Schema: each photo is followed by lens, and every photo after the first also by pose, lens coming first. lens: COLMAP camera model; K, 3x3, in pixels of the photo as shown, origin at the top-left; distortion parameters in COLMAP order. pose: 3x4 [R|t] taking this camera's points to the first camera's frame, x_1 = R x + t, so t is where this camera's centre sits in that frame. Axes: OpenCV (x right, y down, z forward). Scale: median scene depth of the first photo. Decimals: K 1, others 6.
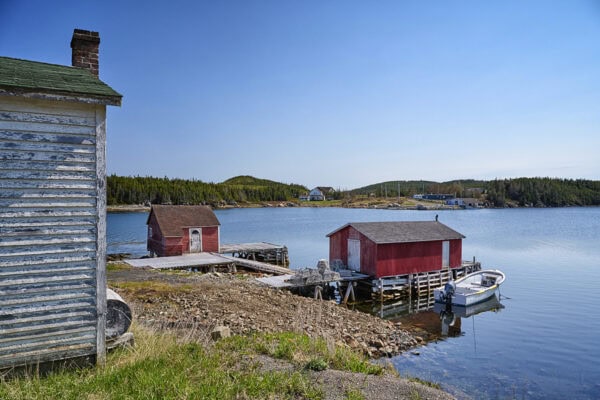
lens RADIAL K [[441.5, 0, 300.0], [0, 441.5, 200.0], [0, 0, 1]] dist [0.038801, 0.000532]
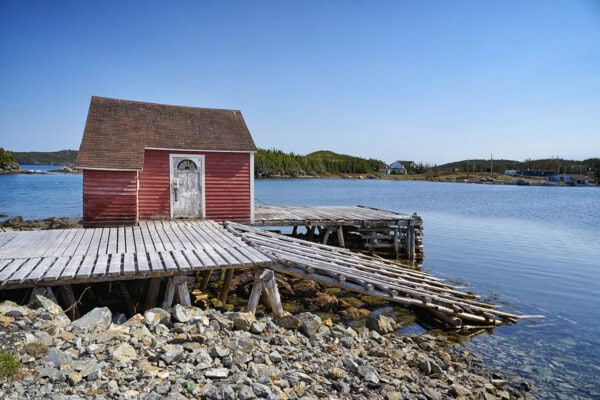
lens RADIAL K [[413.6, 0, 300.0], [0, 413.6, 200.0], [0, 0, 1]] dist [-0.001536, -0.000559]
pose [[0.983058, 0.036405, -0.179645, -0.080375], [-0.025686, 0.997768, 0.061635, 0.077417], [0.181488, -0.055976, 0.981799, 0.672280]]
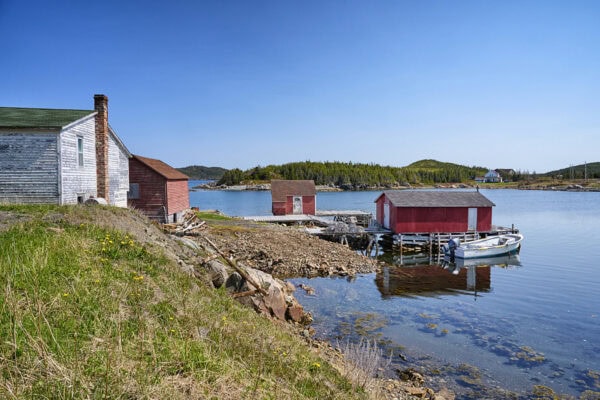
lens RADIAL K [[406.5, 0, 316.8], [0, 406.5, 200.4], [0, 0, 1]] dist [0.004215, 0.001221]
pose [[0.921139, 0.017629, -0.388835, 0.300878], [-0.000673, 0.999045, 0.043699, 0.020933], [0.389234, -0.039991, 0.920270, -0.123876]]
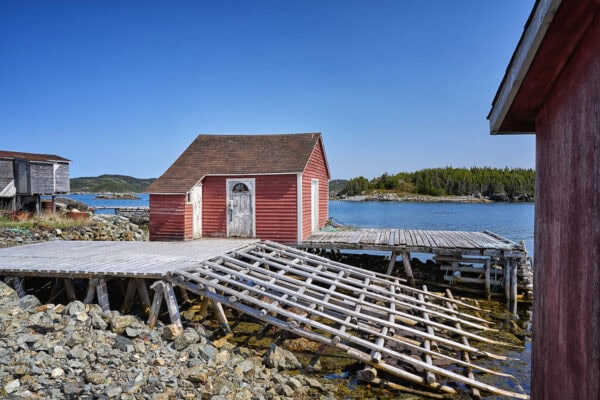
lens RADIAL K [[422.4, 0, 300.0], [0, 422.4, 200.0], [0, 0, 1]] dist [0.003339, 0.000637]
pose [[0.712398, 0.007564, -0.701734, 0.073298], [-0.001796, 0.999958, 0.008955, 0.079333], [0.701773, -0.005119, 0.712382, 0.757706]]
